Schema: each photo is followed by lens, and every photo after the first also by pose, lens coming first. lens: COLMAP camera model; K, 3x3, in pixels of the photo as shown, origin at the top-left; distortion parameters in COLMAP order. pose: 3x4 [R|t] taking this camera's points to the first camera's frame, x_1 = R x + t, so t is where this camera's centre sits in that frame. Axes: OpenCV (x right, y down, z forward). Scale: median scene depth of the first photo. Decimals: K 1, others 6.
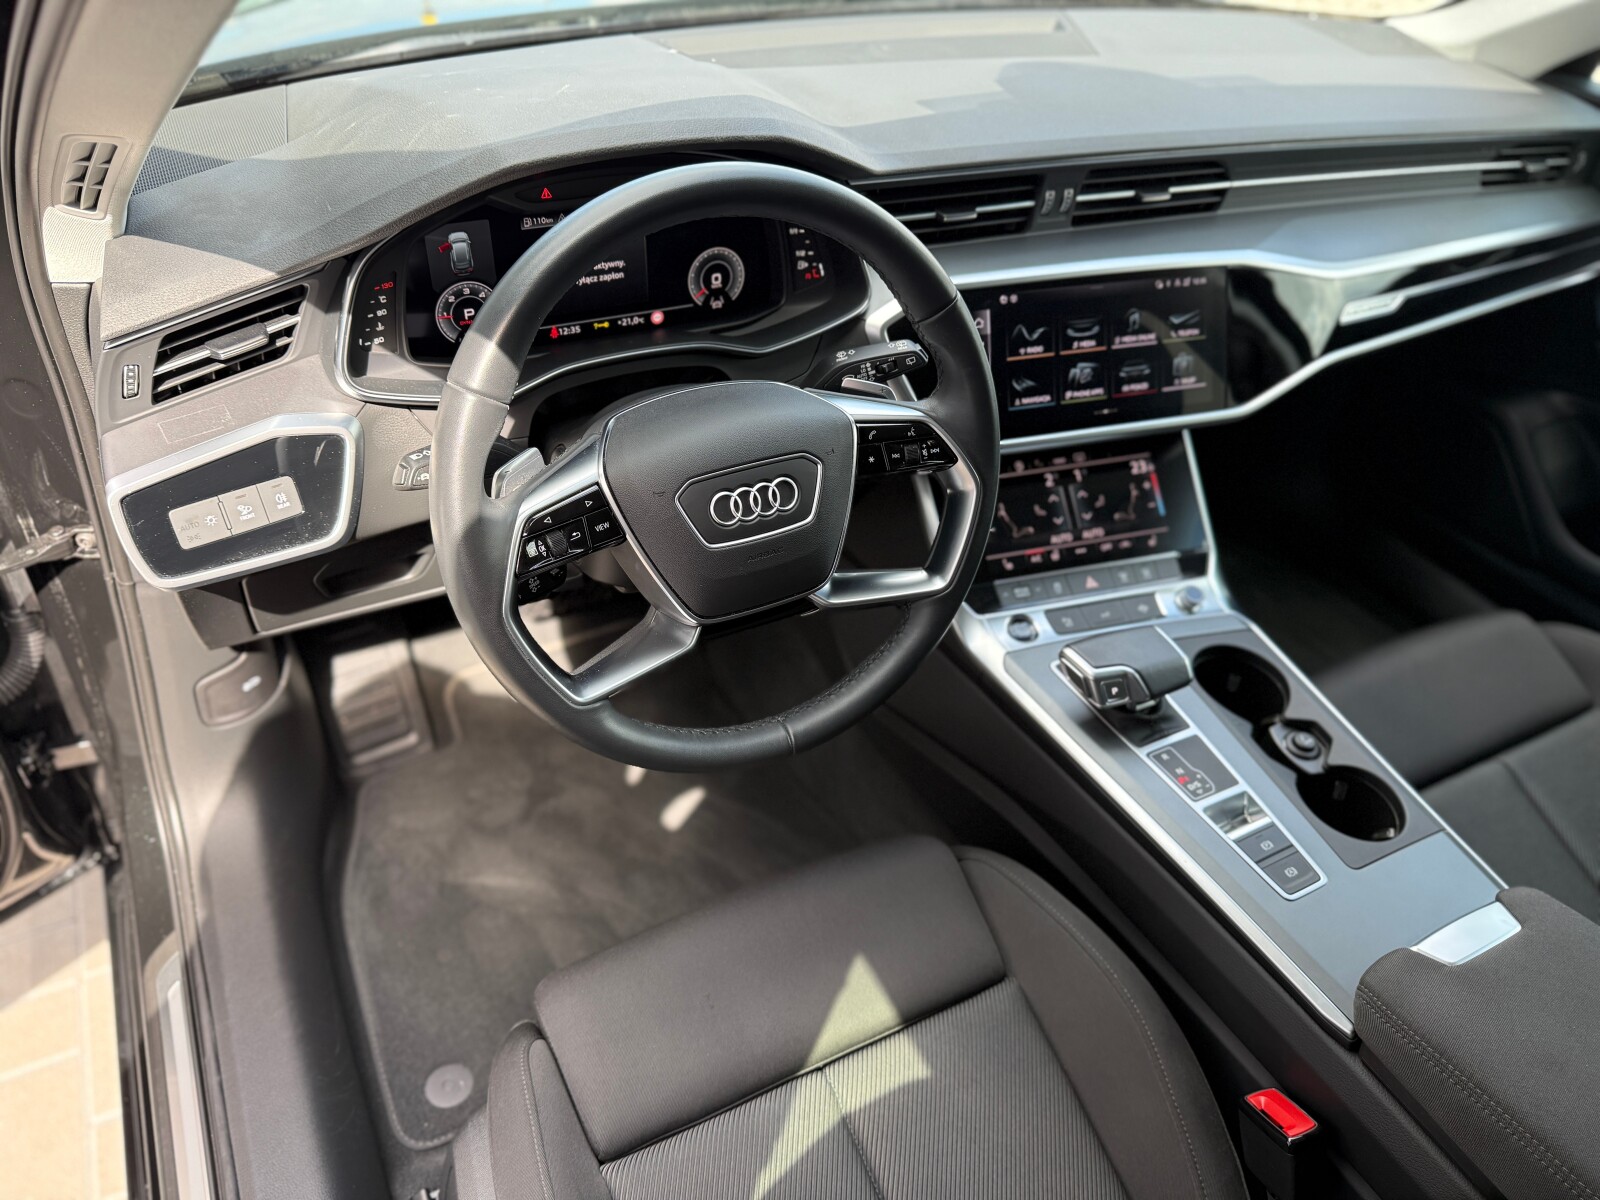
lens RADIAL K [[1122.2, 0, 803.3], [0, 1122.2, 605.8], [0, 0, 1]] dist [0.186160, -0.391494]
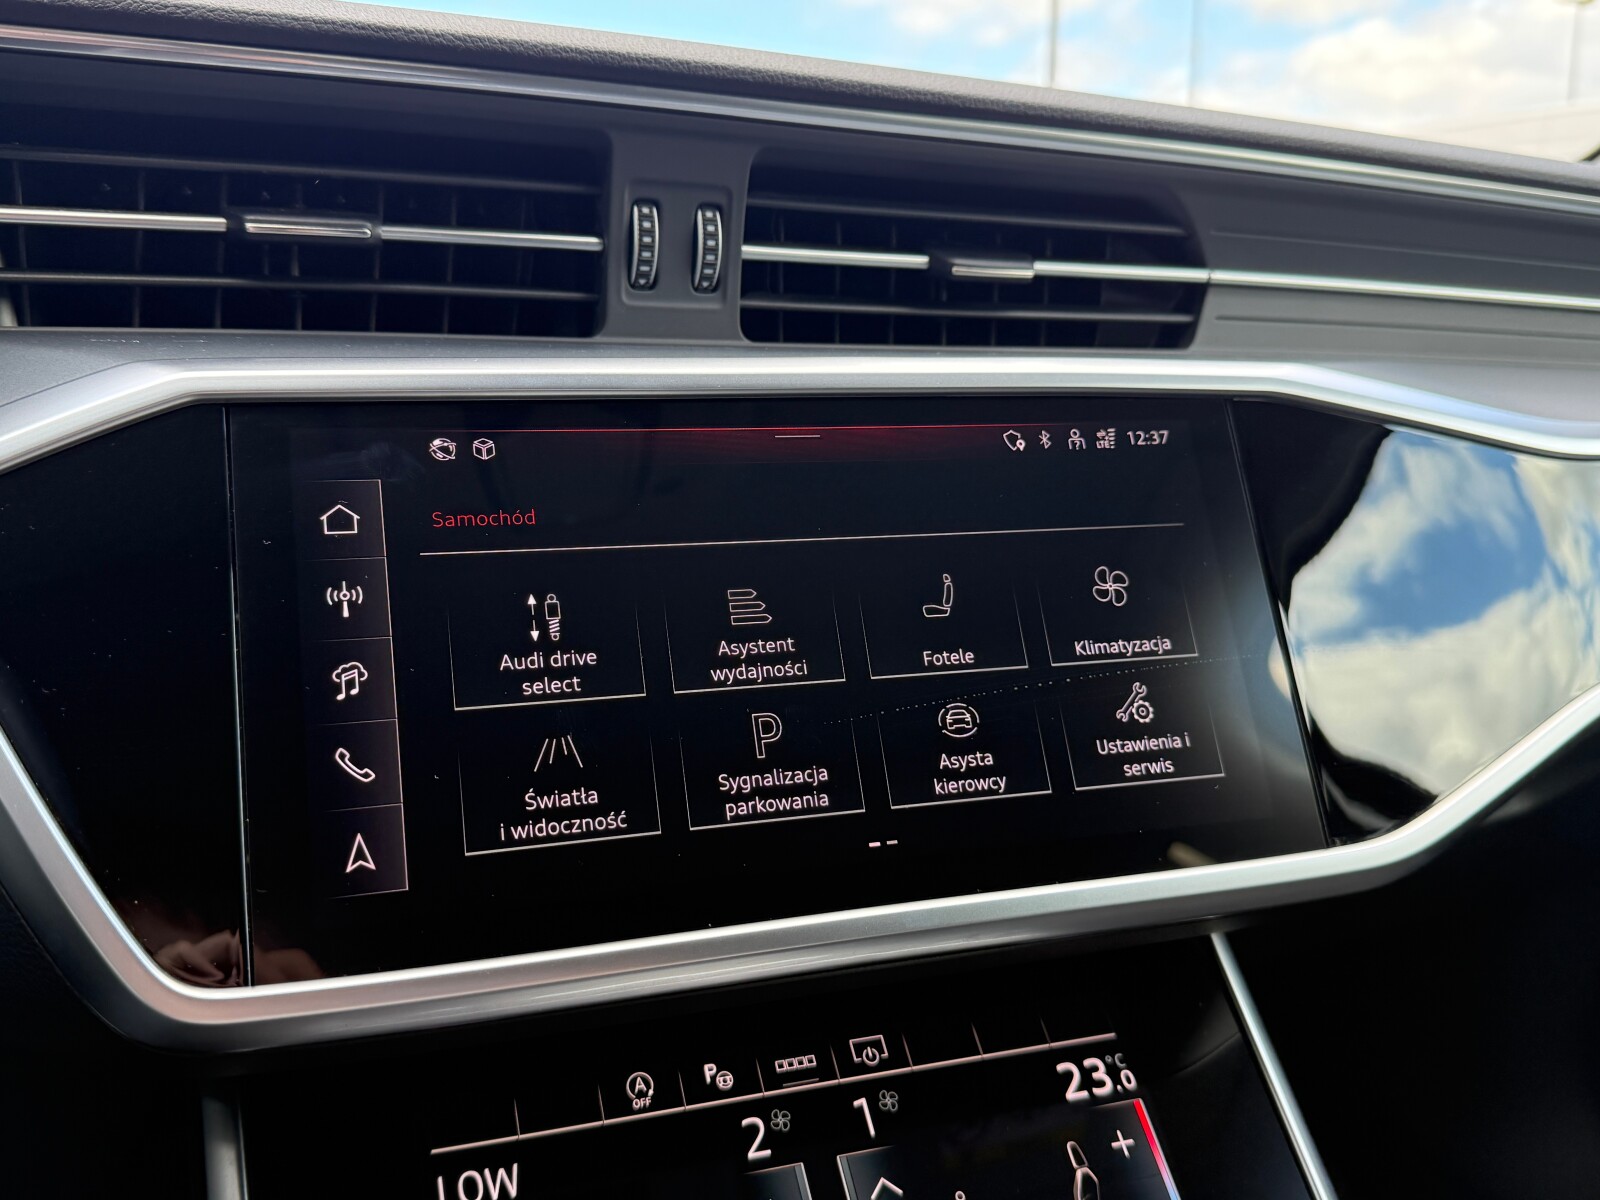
lens RADIAL K [[1450.6, 0, 800.0], [0, 1450.6, 600.0], [0, 0, 1]] dist [0.176778, -0.480844]
pose [[0.998654, -0.050428, 0.012125, 0.244639], [0.050043, 0.875428, -0.480751, -0.057184], [0.013629, 0.480711, 0.876773, 0.671226]]
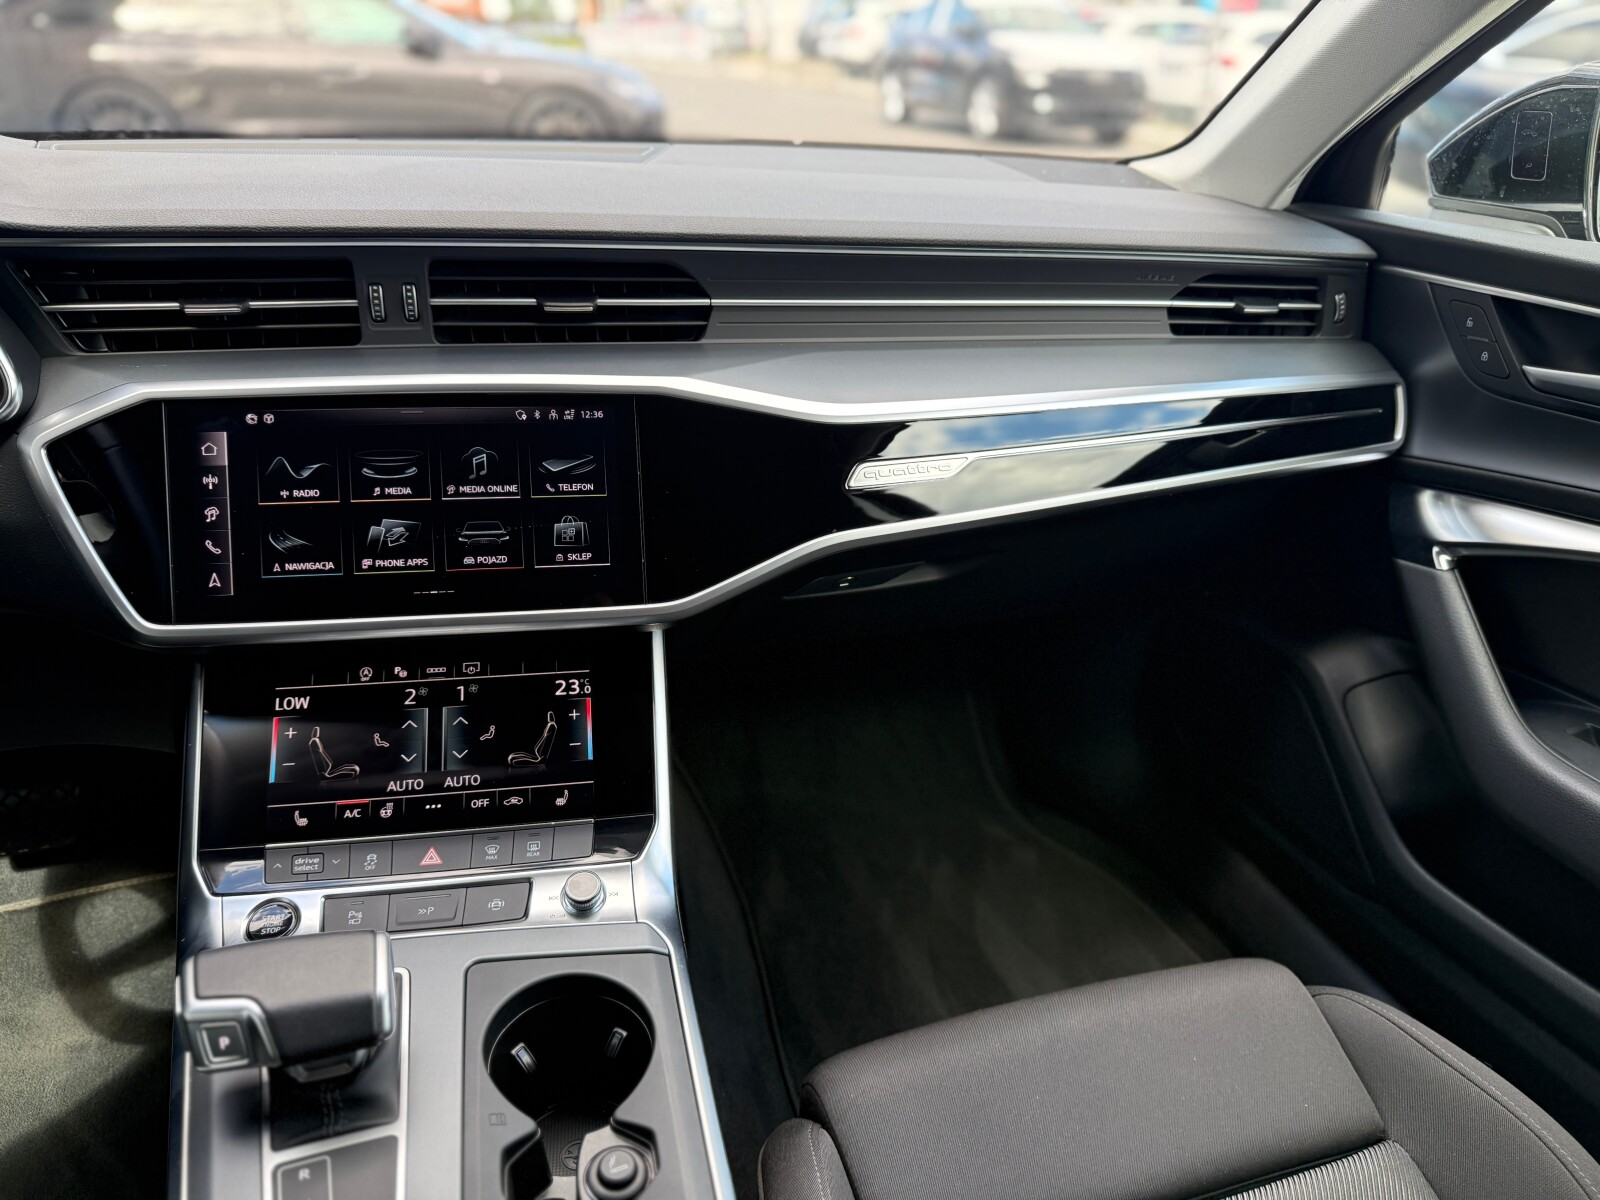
lens RADIAL K [[1131.0, 0, 800.0], [0, 1131.0, 606.4], [0, 0, 1]] dist [0.179581, -0.427804]
pose [[0.988154, 0.039508, -0.148292, 0.577761], [-0.074062, 0.969090, -0.235329, -0.021304], [0.134411, 0.243525, 0.960536, 0.390462]]
